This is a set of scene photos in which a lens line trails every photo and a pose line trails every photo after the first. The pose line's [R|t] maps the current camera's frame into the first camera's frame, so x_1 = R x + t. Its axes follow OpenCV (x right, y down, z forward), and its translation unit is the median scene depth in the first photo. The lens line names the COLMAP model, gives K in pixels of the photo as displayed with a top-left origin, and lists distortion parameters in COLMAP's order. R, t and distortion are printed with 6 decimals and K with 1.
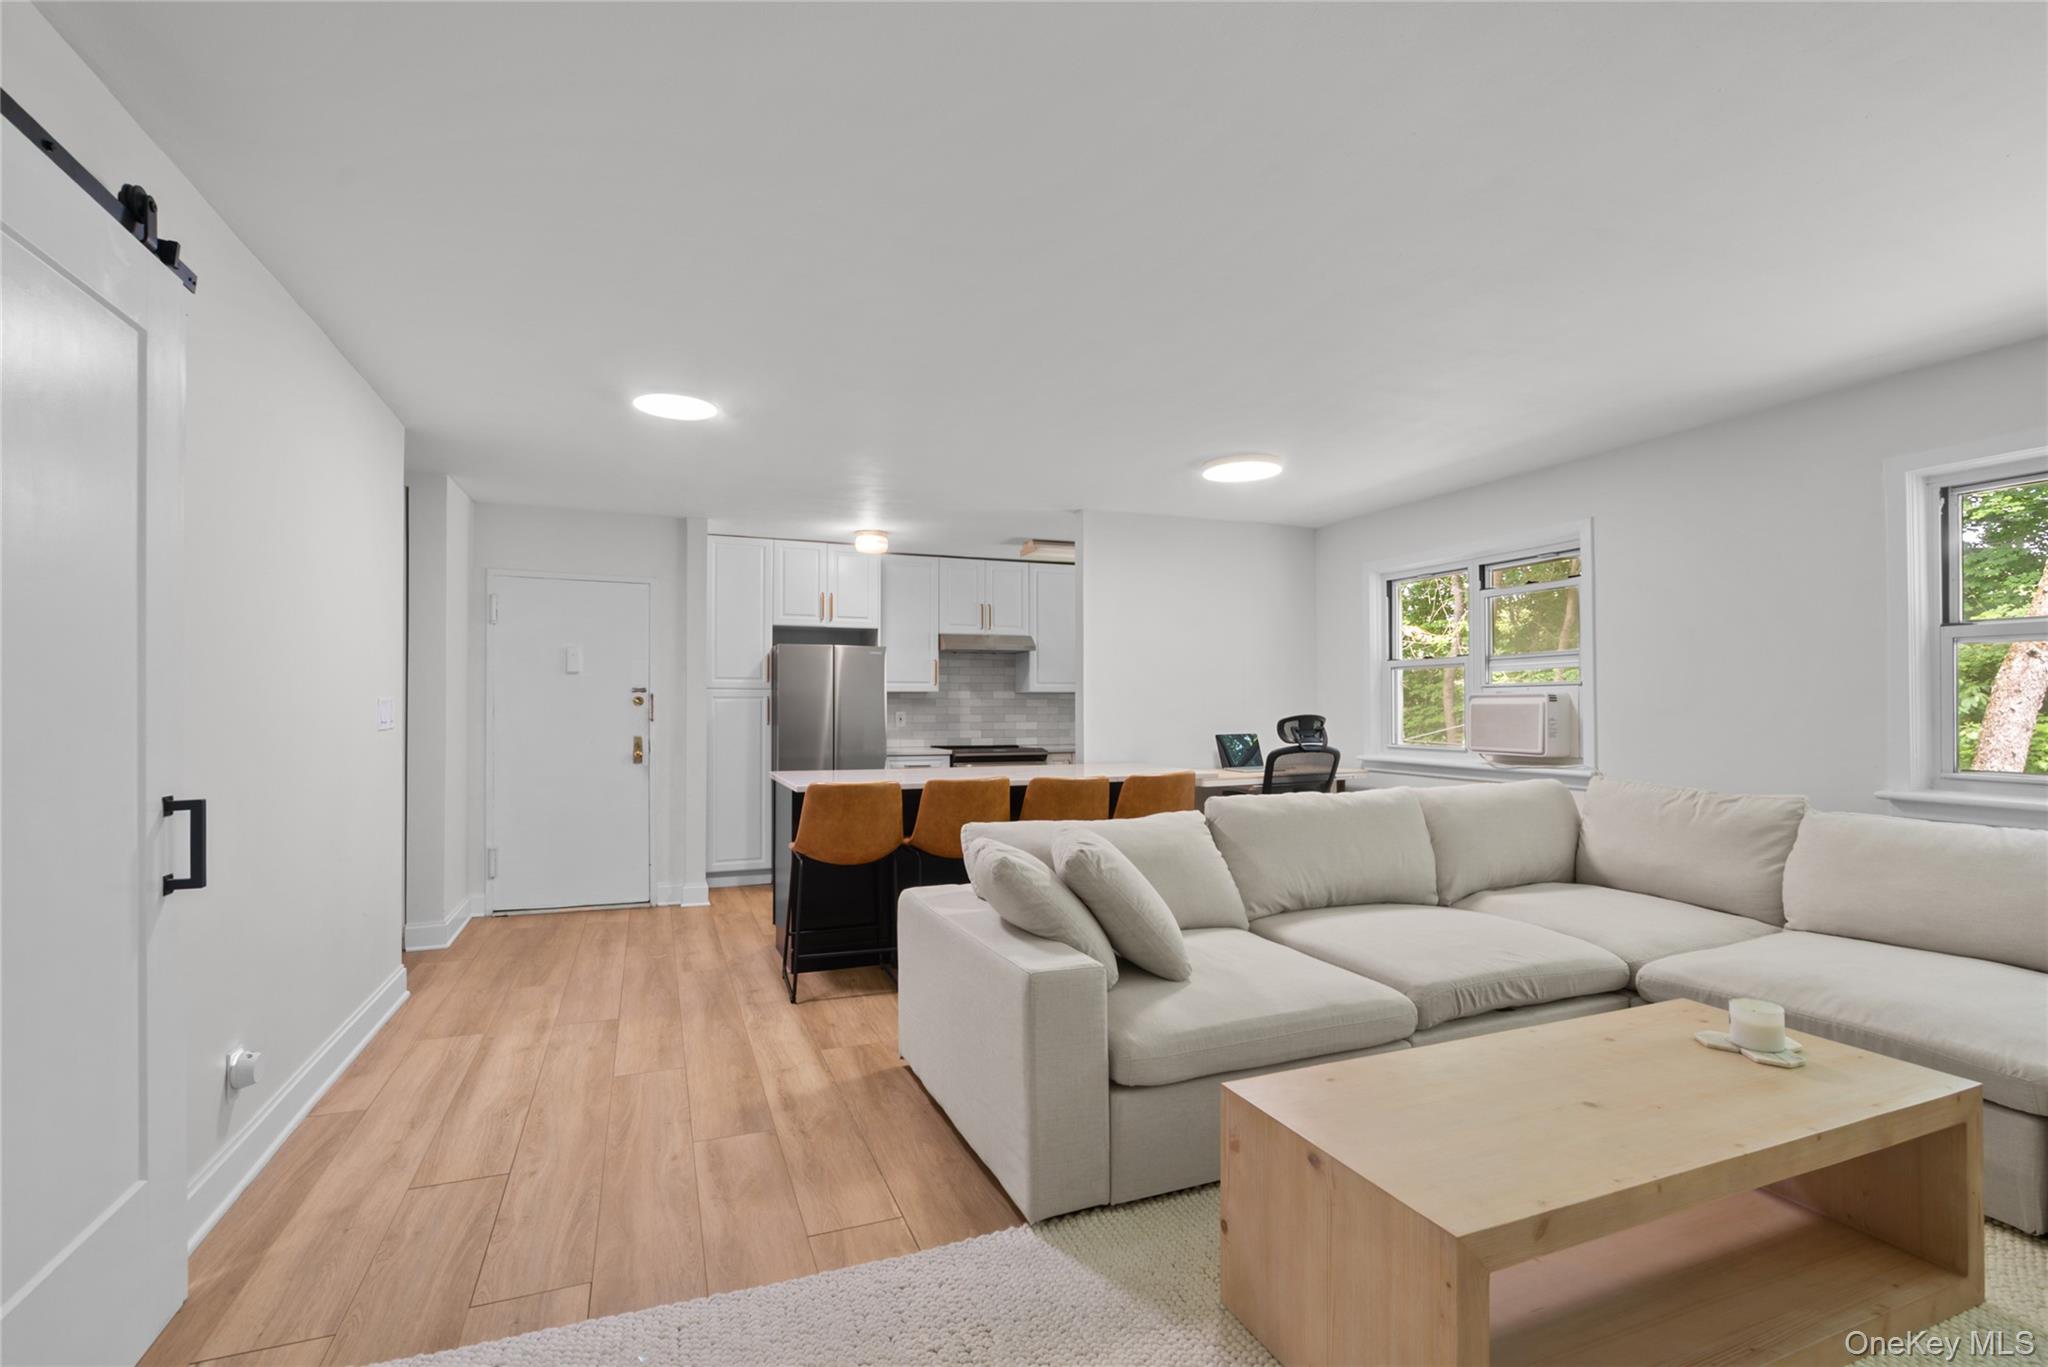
lens RADIAL K [[937.5, 0, 1029.8], [0, 937.5, 697.2], [0, 0, 1]] dist [-0.001205, 0.000464]
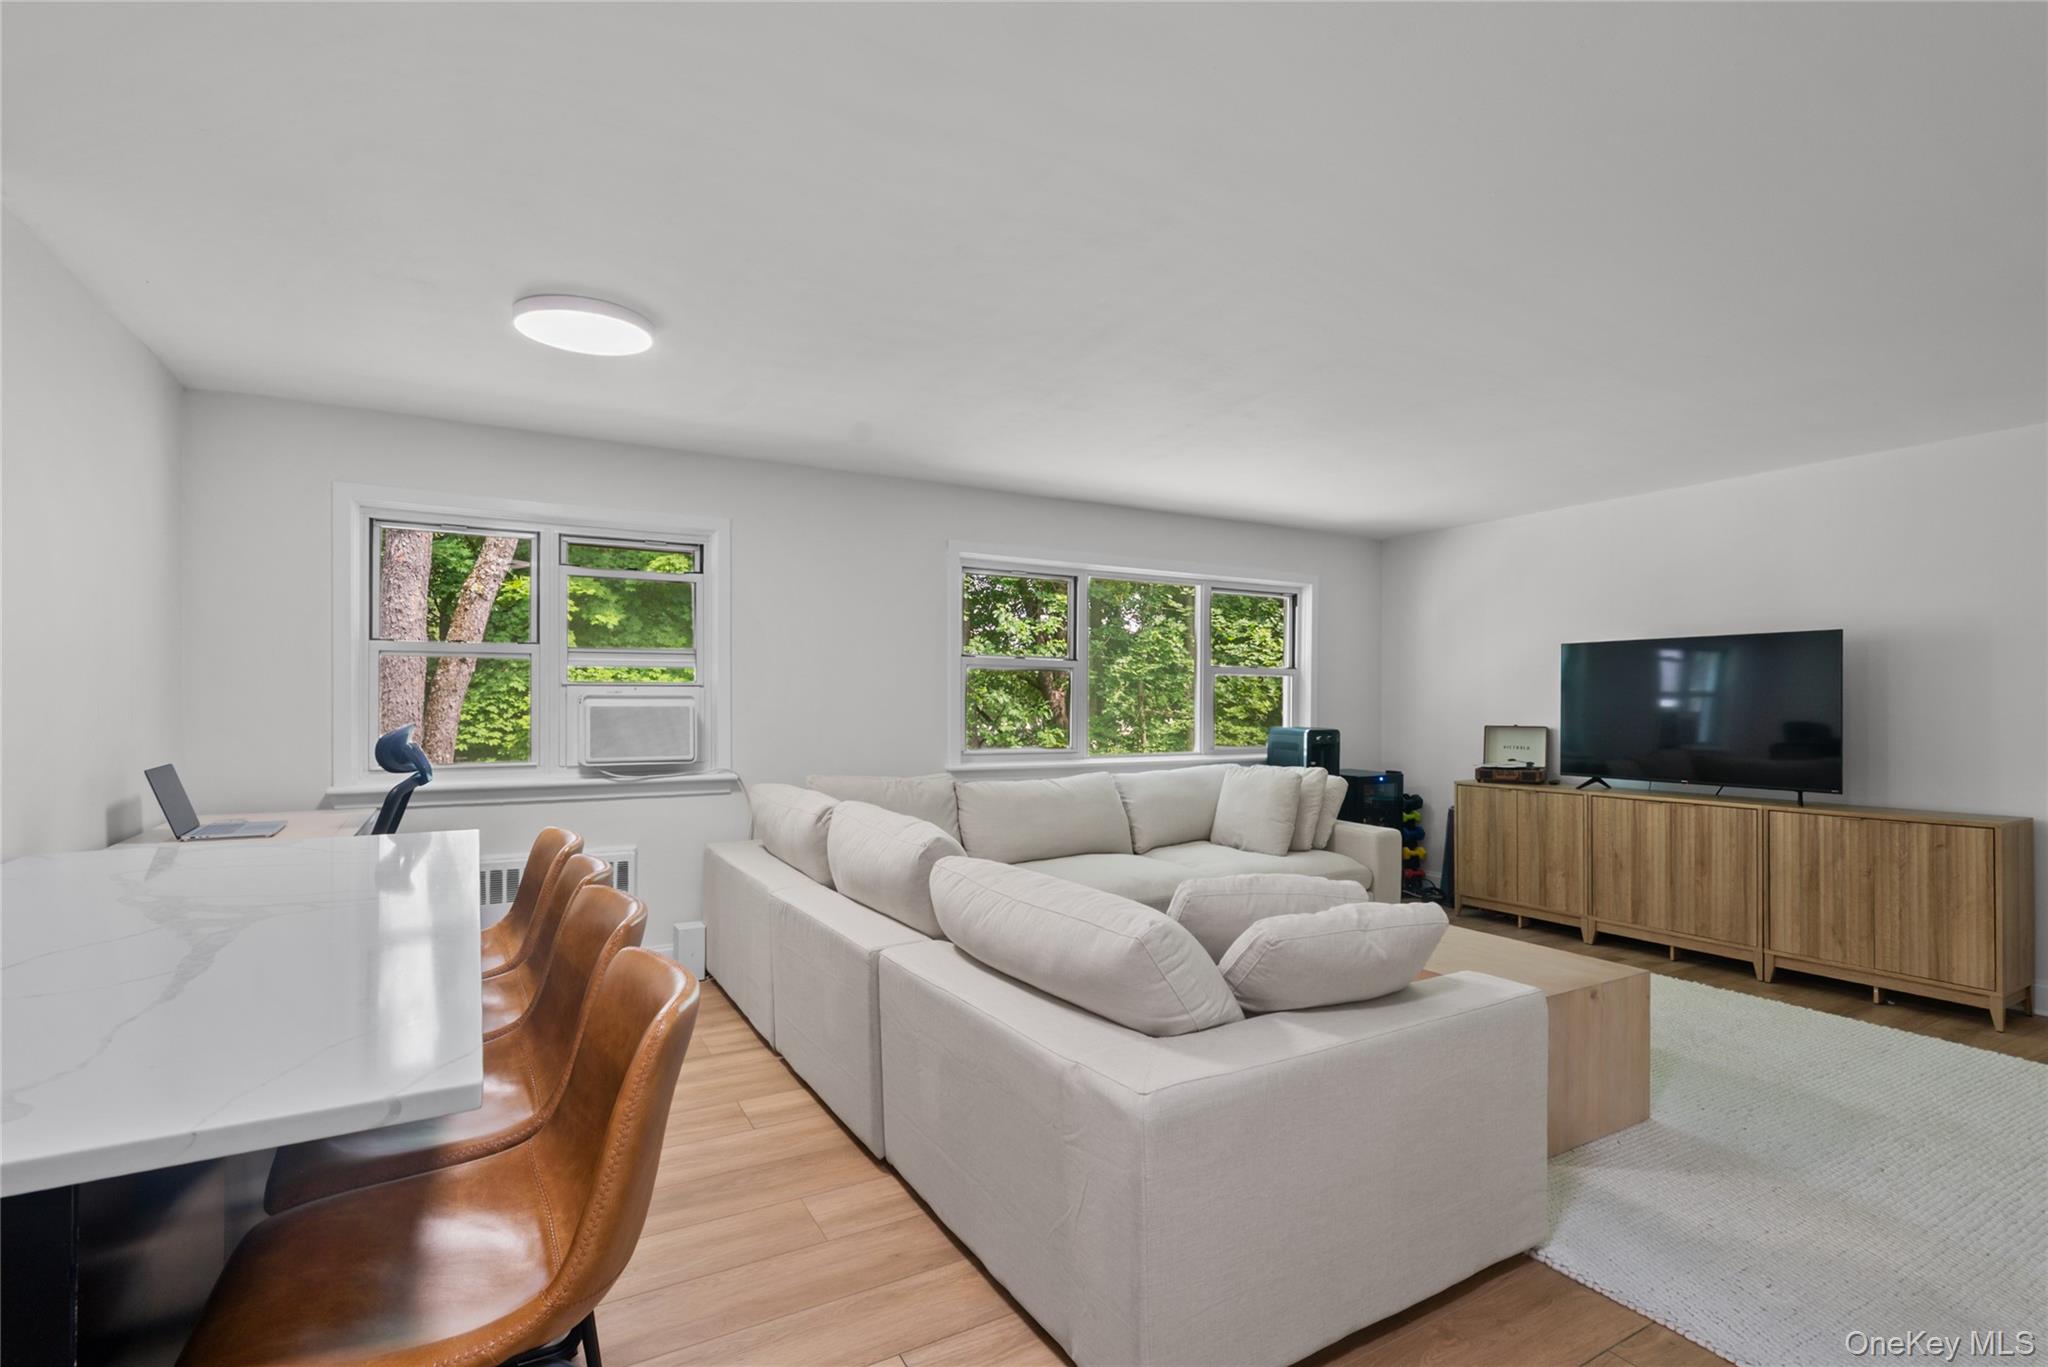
lens RADIAL K [[953.6, 0, 1031.5], [0, 953.6, 697.3], [0, 0, 1]] dist [0.002380, 0.000166]
pose [[-0.135141, 0.004546, 0.990816, -0.385879], [-0.012683, 0.999900, -0.006317, -0.000262], [-0.990745, -0.013421, -0.135069, 0.698496]]
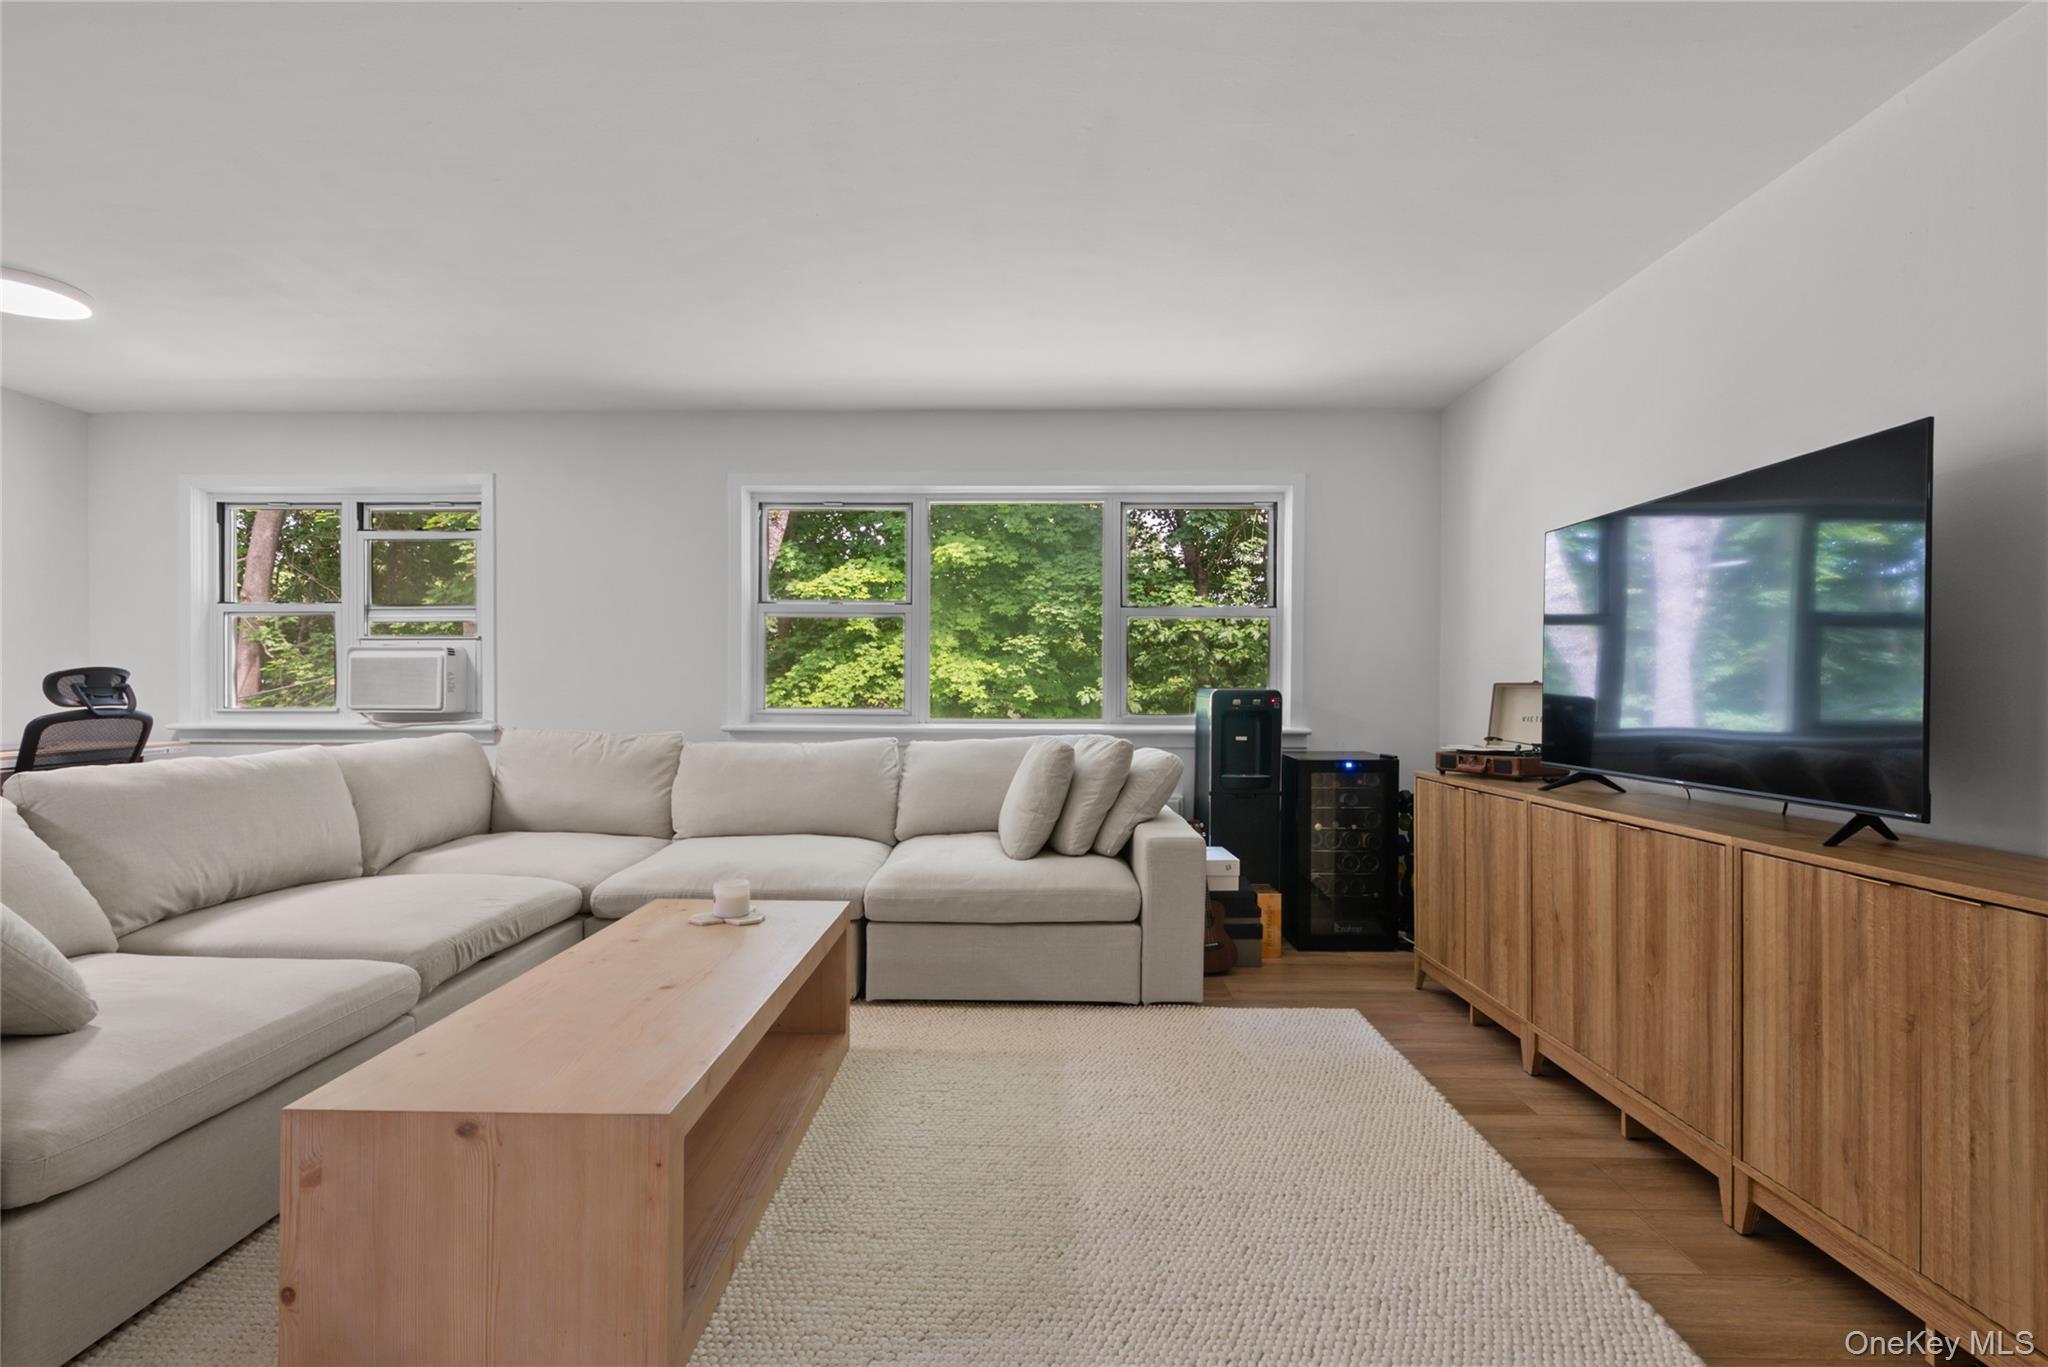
lens RADIAL K [[945.9, 0, 1024.0], [0, 945.9, 683.5], [0, 0, 1]] dist [-0.000896, 0.000659]
pose [[0.394503, 0.004809, 0.918882, -0.095357], [-0.011557, 0.999933, -0.000272, 0.023869], [-0.918822, -0.010512, 0.394533, 0.058673]]
